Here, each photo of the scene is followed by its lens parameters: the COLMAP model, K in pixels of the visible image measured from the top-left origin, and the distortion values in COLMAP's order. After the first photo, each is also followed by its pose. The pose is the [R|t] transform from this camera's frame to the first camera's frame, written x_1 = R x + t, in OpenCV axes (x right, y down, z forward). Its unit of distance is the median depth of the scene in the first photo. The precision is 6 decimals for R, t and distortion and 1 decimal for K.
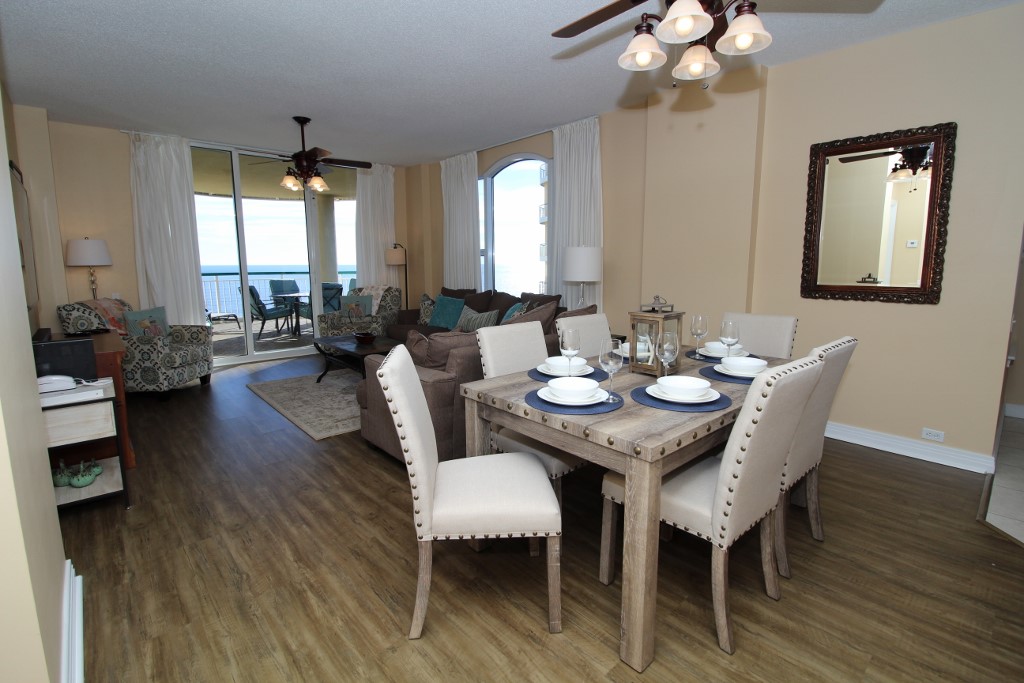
lens RADIAL K [[475.4, 0, 513.4], [0, 475.4, 341.0], [0, 0, 1]] dist [-0.000199, -0.011107]
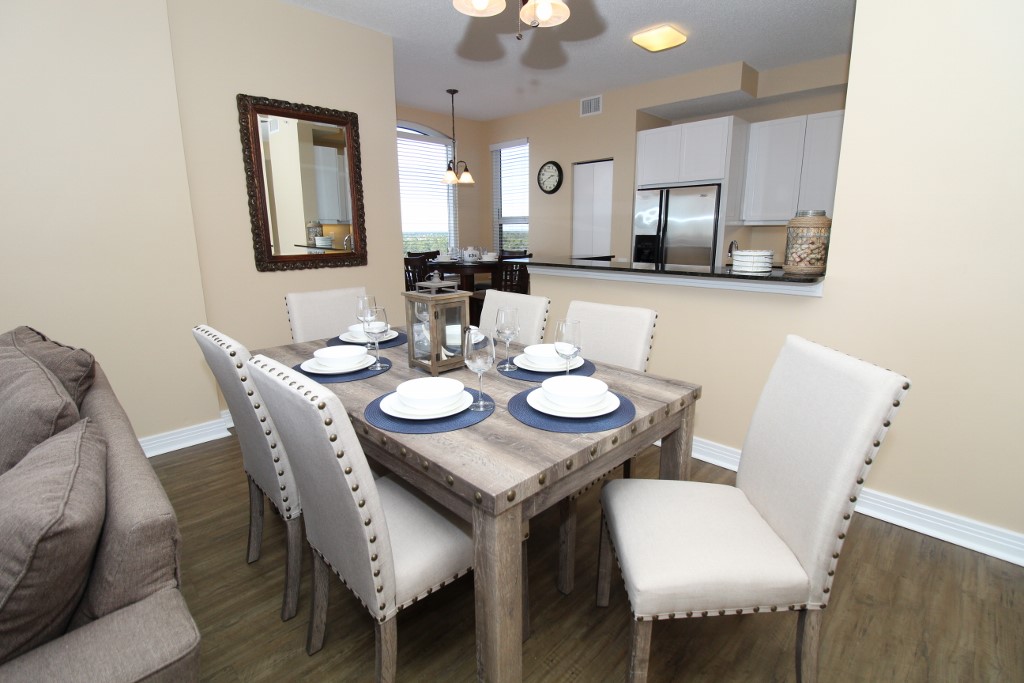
lens RADIAL K [[475.4, 0, 507.0], [0, 475.4, 332.7], [0, 0, 1]] dist [-0.000199, -0.011107]
pose [[-0.042519, -0.202435, 0.978372, -0.257912], [0.175327, 0.962550, 0.206781, -0.071363], [-0.983592, 0.180327, -0.005434, 0.482869]]
